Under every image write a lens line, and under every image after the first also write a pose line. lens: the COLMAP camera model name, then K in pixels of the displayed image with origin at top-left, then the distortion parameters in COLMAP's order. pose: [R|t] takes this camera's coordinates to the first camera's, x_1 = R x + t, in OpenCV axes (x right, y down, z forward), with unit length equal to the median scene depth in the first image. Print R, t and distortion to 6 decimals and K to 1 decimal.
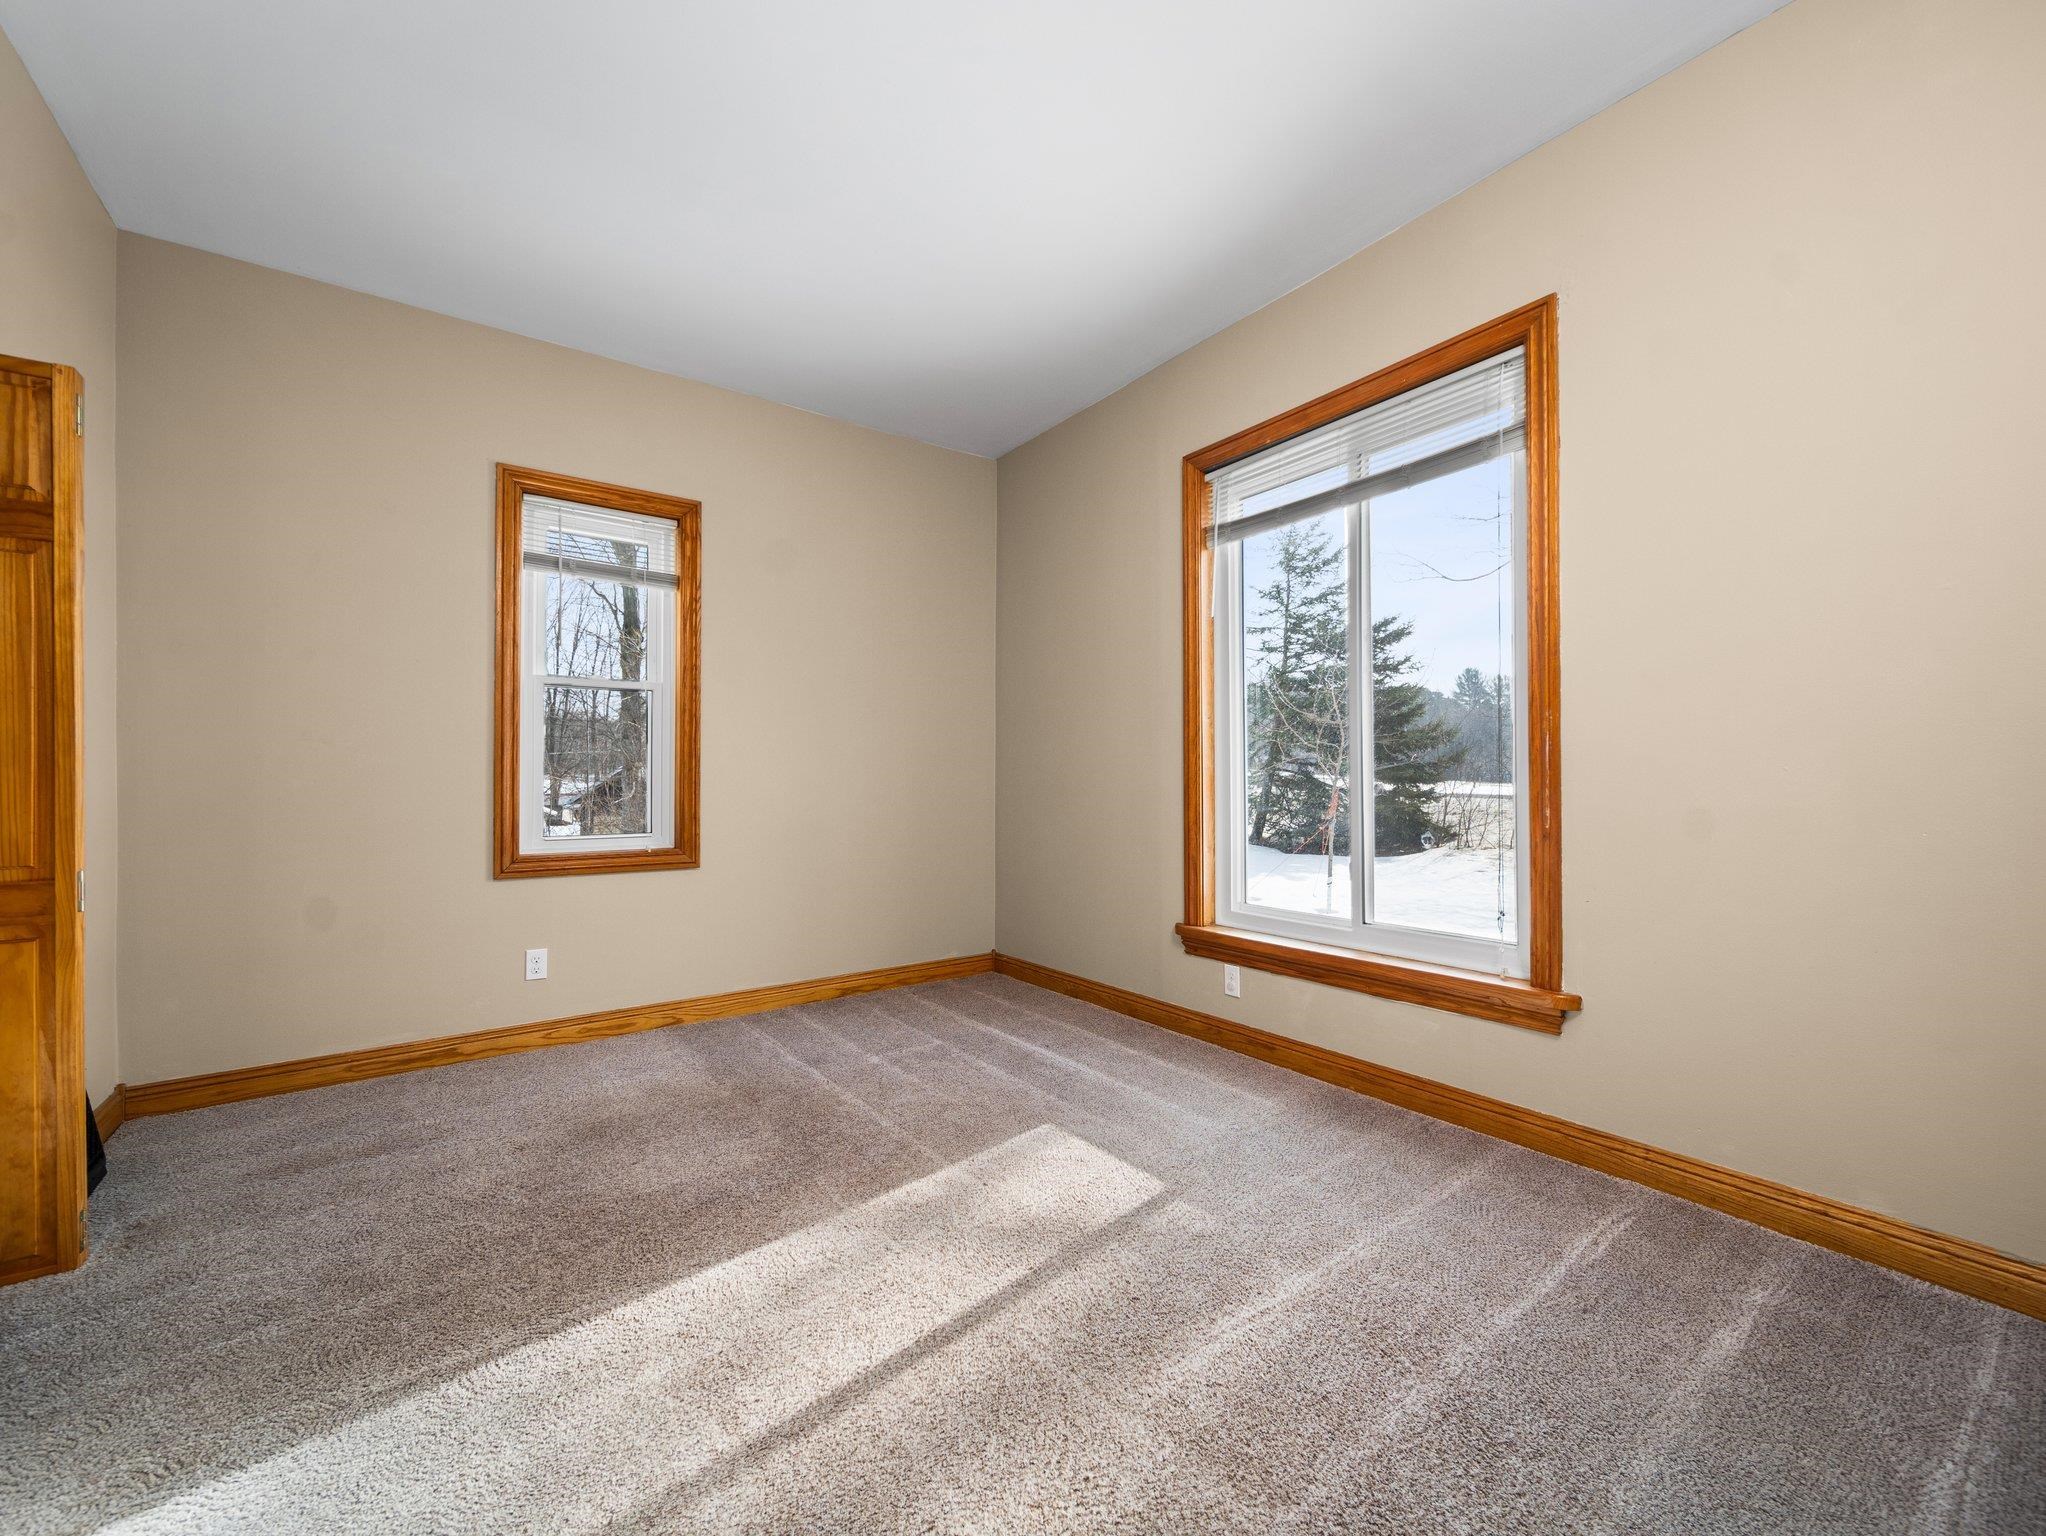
lens RADIAL K [[807.5, 0, 1026.7], [0, 807.5, 773.2], [0, 0, 1]] dist [-0.002856, -0.000451]
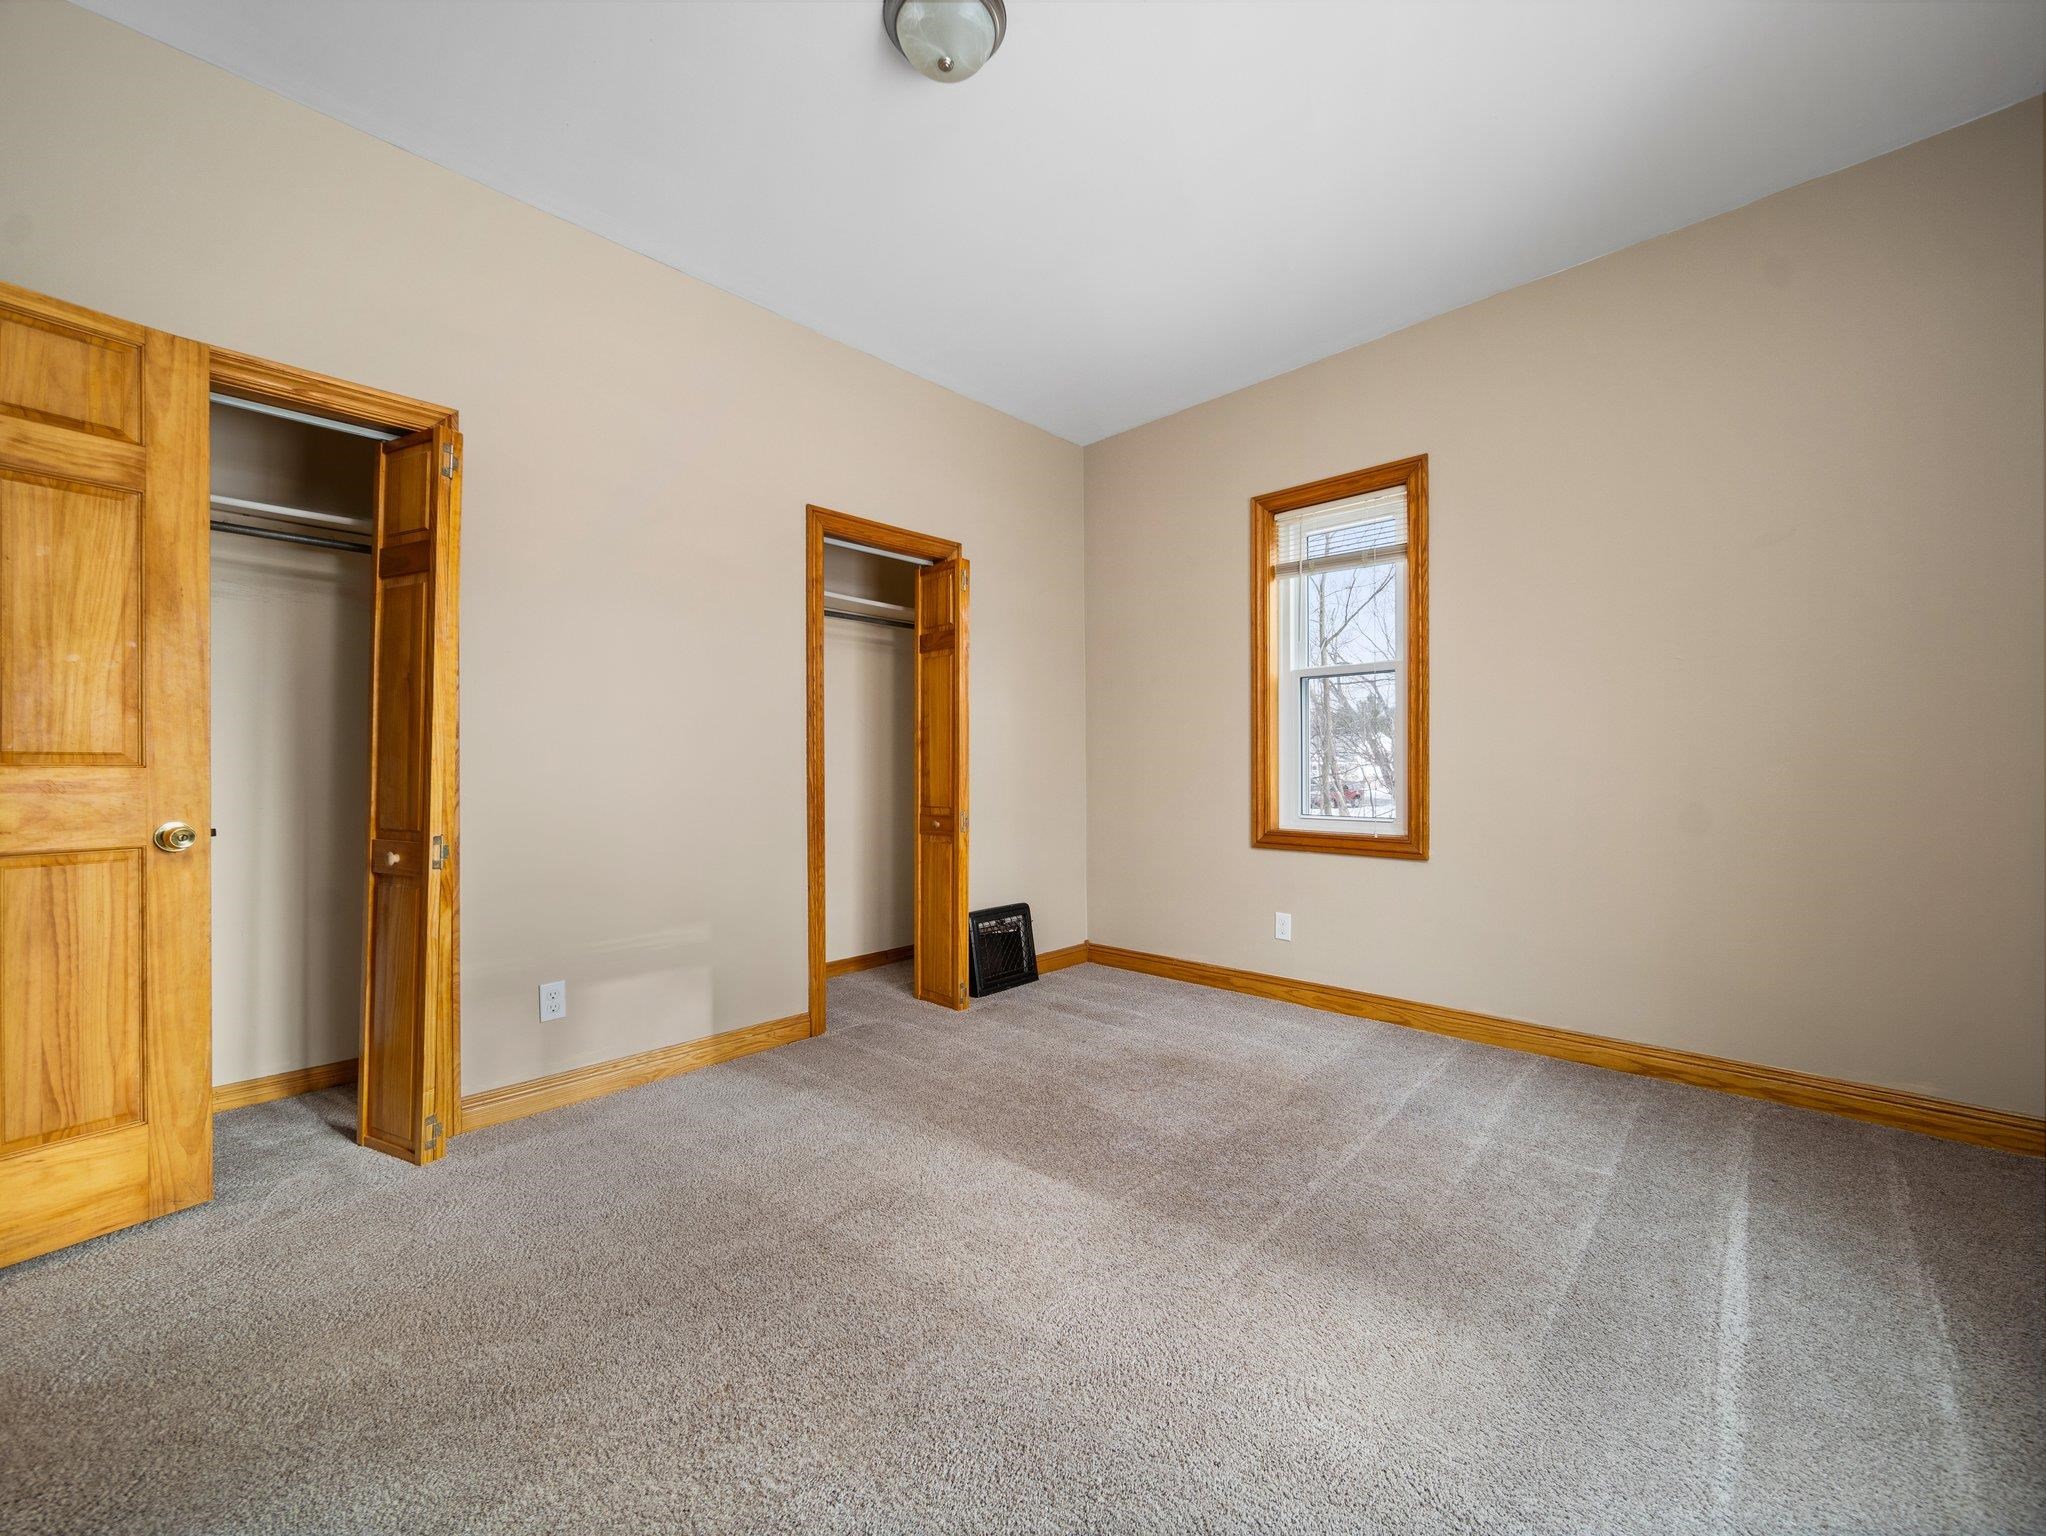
lens RADIAL K [[807.5, 0, 1025.0], [0, 807.5, 768.1], [0, 0, 1]] dist [-0.002856, -0.000451]
pose [[0.180410, 0.004890, -0.983579, 0.432584], [0.012089, 0.999901, 0.007189, 0.000984], [0.983517, -0.013188, 0.180333, 0.428564]]
